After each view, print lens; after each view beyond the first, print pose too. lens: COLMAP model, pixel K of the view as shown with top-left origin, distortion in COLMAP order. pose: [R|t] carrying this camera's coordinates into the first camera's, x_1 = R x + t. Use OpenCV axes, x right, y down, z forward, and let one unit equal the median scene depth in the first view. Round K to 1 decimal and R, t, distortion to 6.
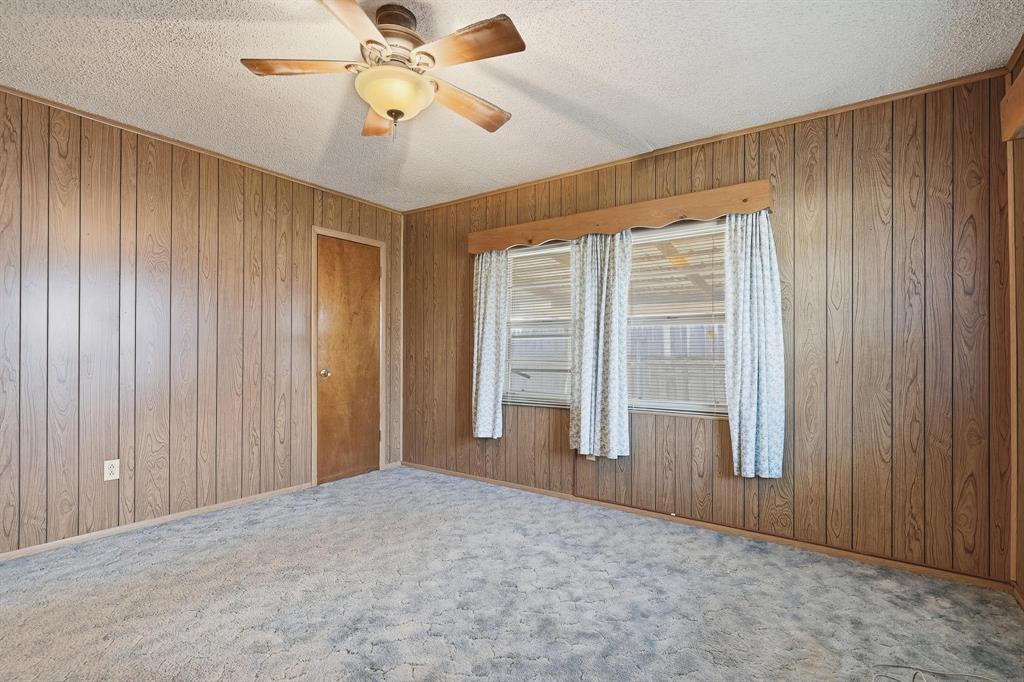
lens RADIAL K [[491.4, 0, 514.7], [0, 491.4, 351.2], [0, 0, 1]] dist [-0.000010, 0.000102]
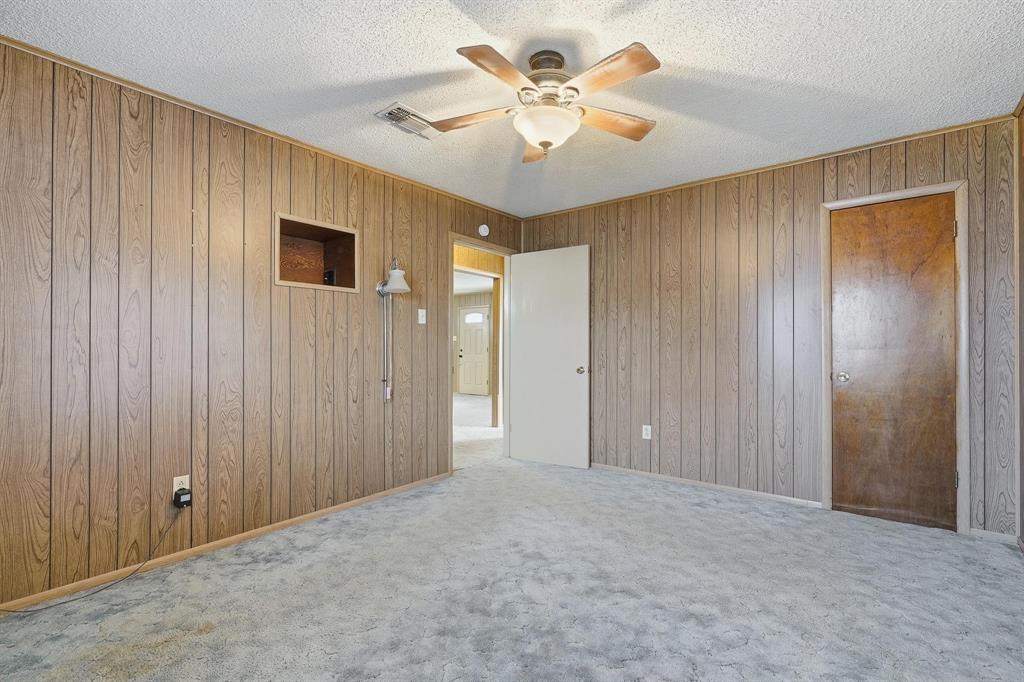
lens RADIAL K [[482.9, 0, 509.8], [0, 482.9, 344.5], [0, 0, 1]] dist [-0.001255, 0.000668]
pose [[-0.085121, -0.011668, -0.996302, 0.520695], [0.004631, 0.999916, -0.012106, -0.001932], [0.996360, -0.005644, -0.085060, 0.582567]]
